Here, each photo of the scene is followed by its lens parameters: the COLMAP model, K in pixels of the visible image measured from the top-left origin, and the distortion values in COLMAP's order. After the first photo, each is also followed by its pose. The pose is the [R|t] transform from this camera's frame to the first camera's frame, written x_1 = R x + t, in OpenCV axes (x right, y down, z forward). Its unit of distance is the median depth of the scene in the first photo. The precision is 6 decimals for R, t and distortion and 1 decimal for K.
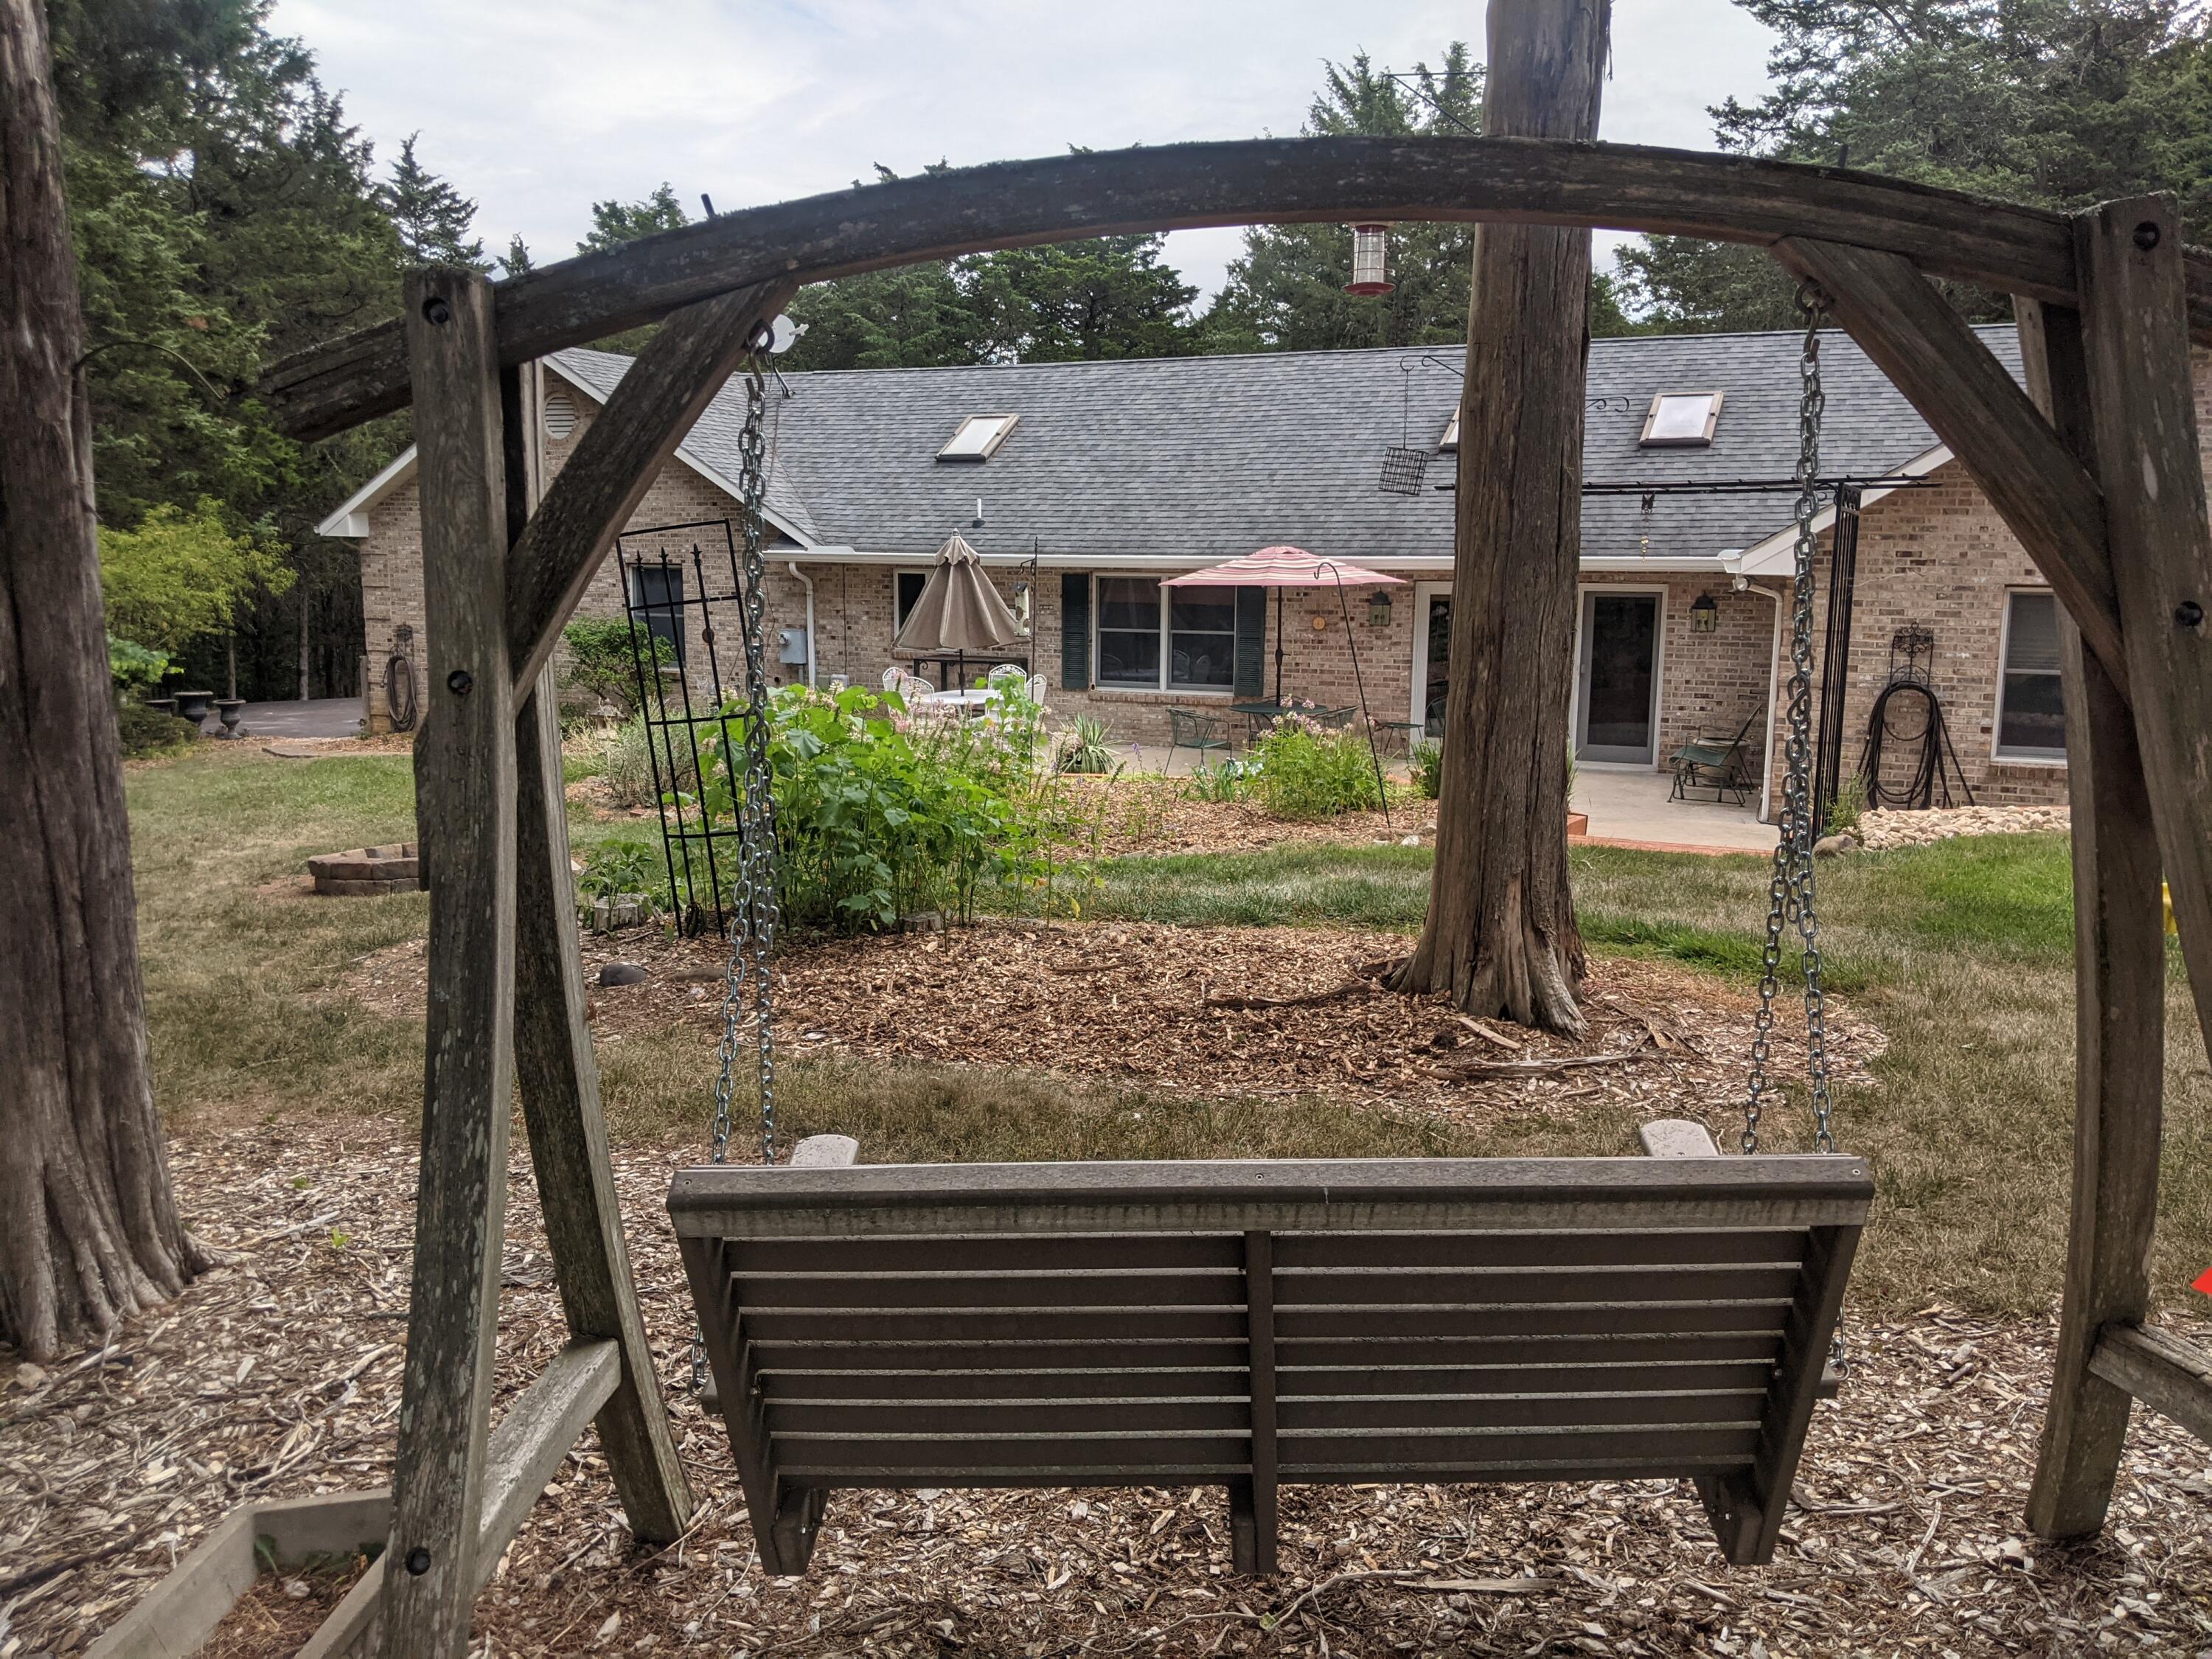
lens RADIAL K [[1771.6, 0, 1106.0], [0, 1771.6, 829.5], [0, 0, 1]] dist [0.001293, 0.003688]
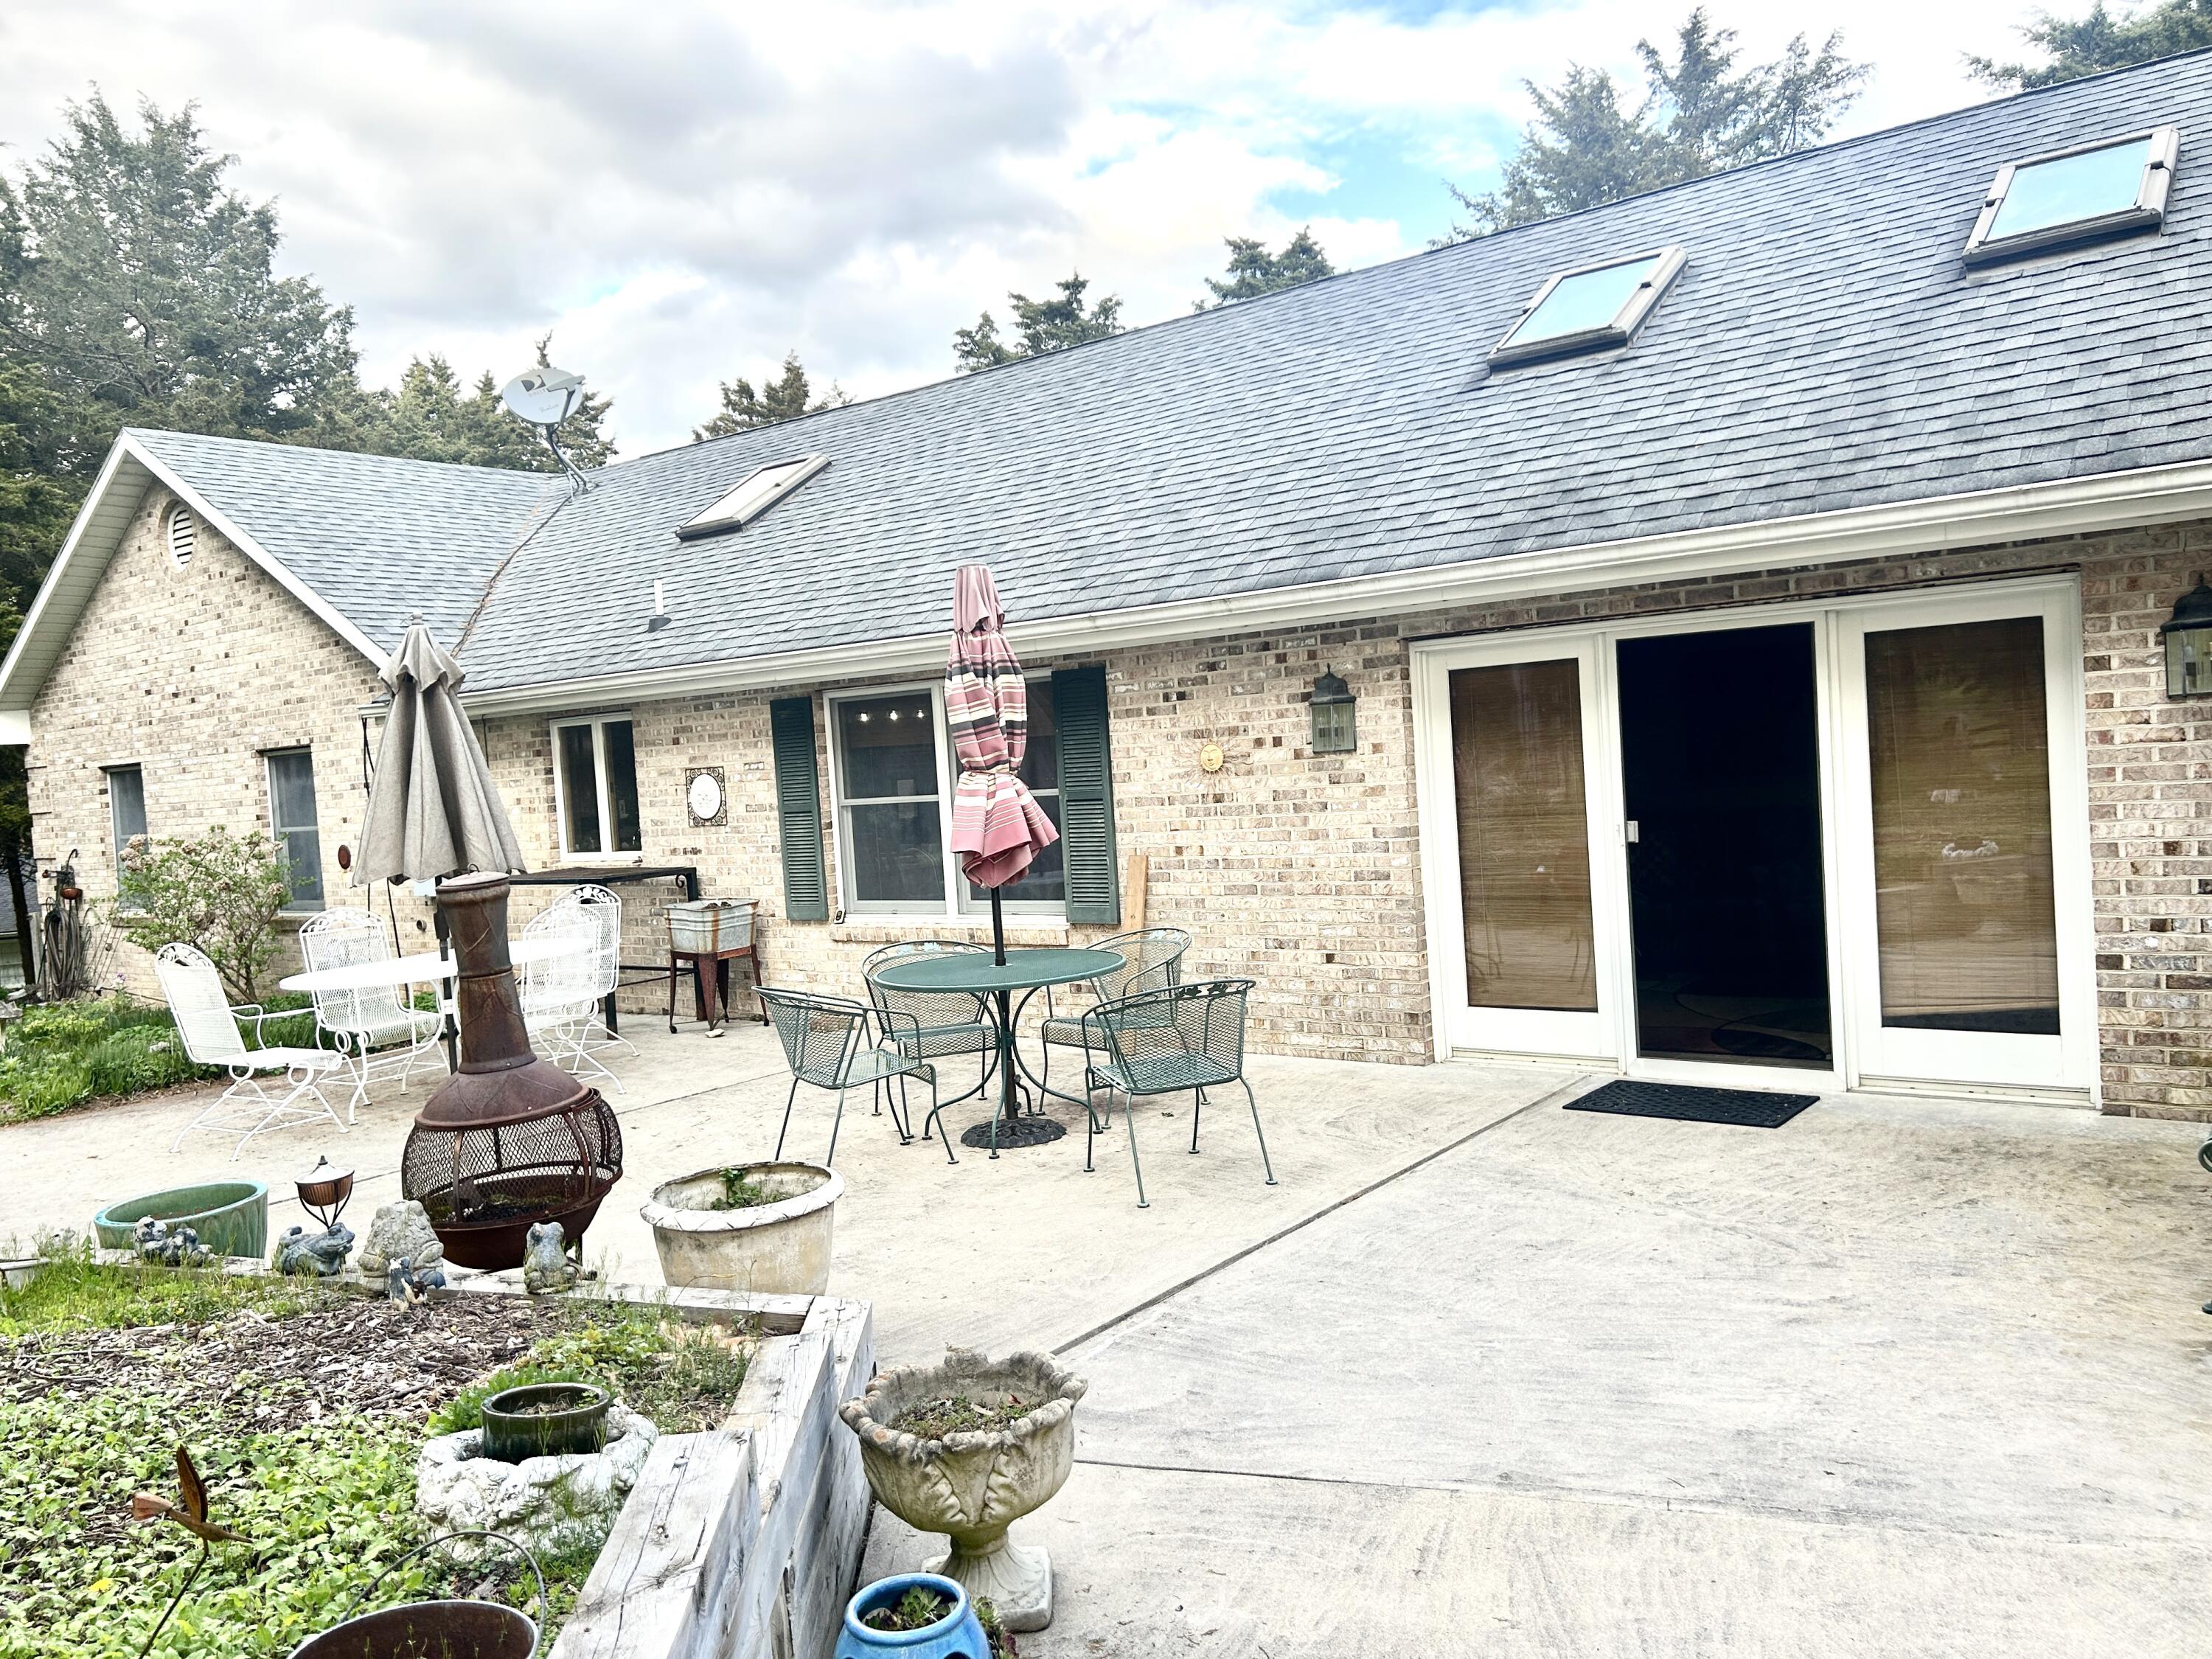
lens RADIAL K [[1644.9, 0, 1106.0], [0, 1644.9, 829.5], [0, 0, 1]] dist [0.051084, 0.001070]
pose [[0.973823, -0.054308, -0.220725, 0.173135], [0.028710, 0.992650, -0.117570, -0.046887], [0.225488, 0.108155, 0.968224, 0.553709]]
